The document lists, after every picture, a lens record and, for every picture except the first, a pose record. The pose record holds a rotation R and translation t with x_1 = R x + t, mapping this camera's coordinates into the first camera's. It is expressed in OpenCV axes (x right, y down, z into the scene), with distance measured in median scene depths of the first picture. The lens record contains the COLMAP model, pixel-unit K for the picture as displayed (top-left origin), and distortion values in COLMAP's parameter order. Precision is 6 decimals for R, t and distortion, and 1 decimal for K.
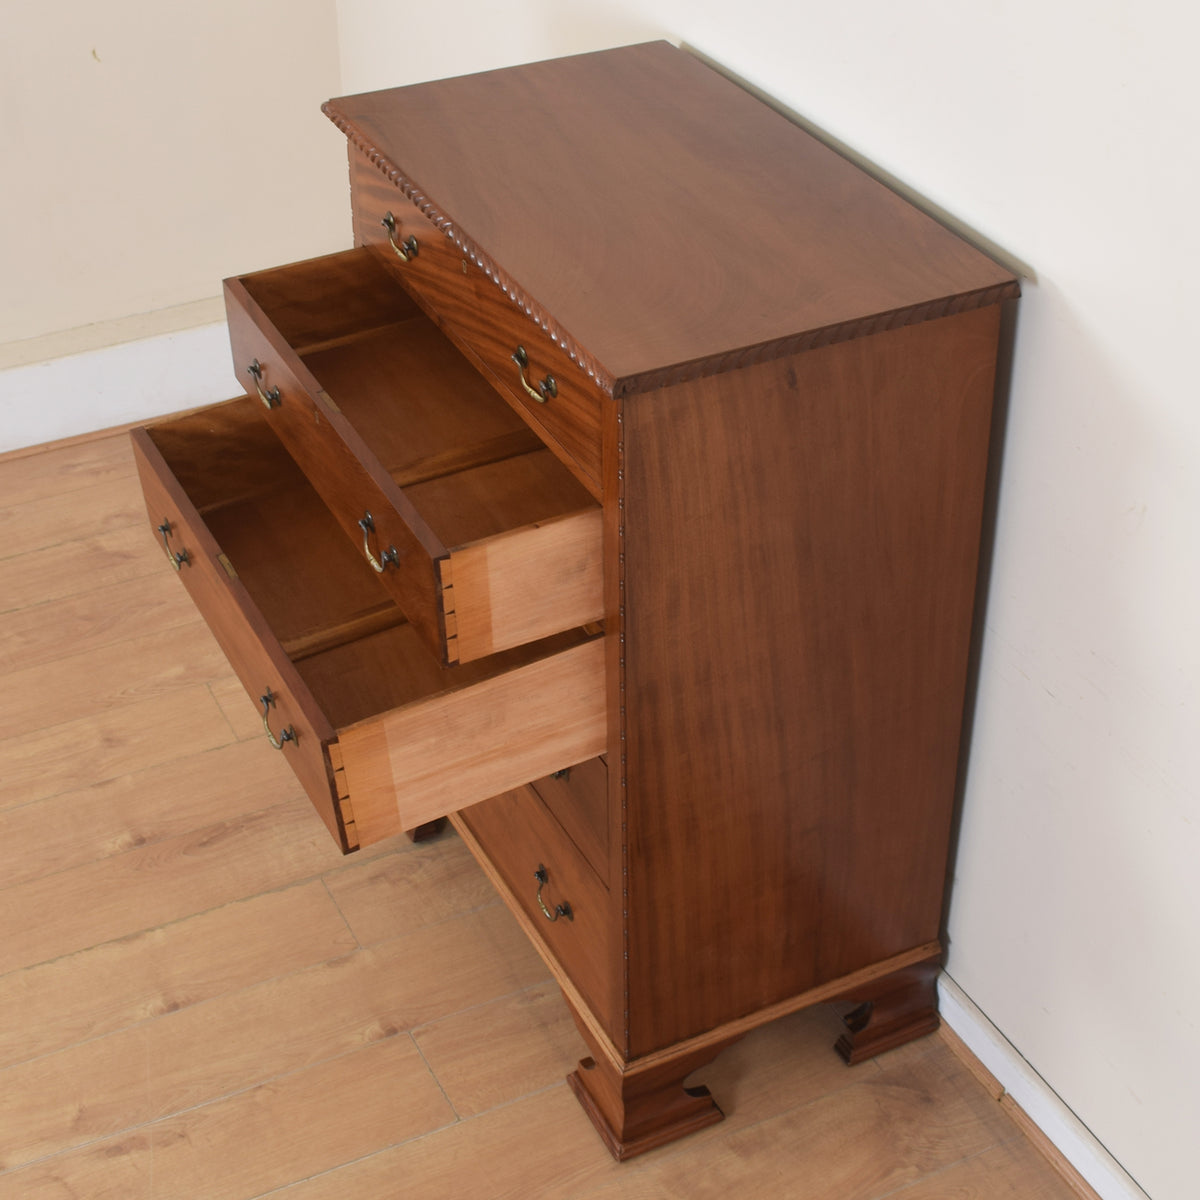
lens RADIAL K [[2058.4, 0, 589.5], [0, 2058.4, 516.6], [0, 0, 1]] dist [-0.058639, 0.000000]
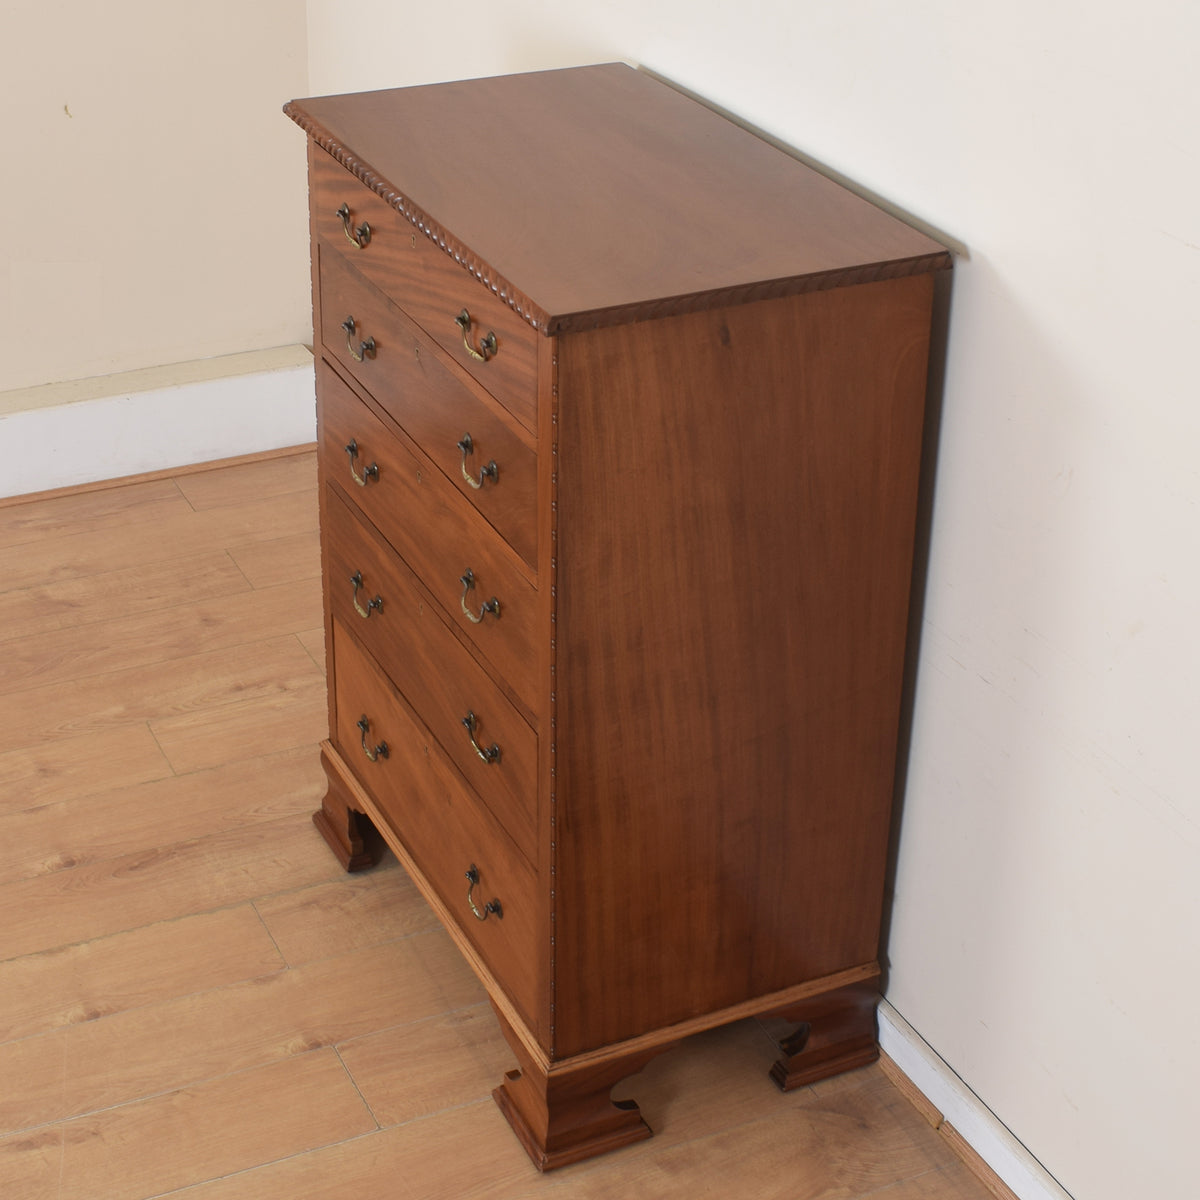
lens RADIAL K [[2203.9, 0, 535.5], [0, 2203.9, 509.3], [0, 0, 1]] dist [-0.040229, 0.000000]
pose [[0.999368, 0.028879, -0.020720, 0.023765], [-0.030908, 0.993946, -0.105431, 0.112508], [0.017549, 0.106005, 0.994211, -0.068687]]
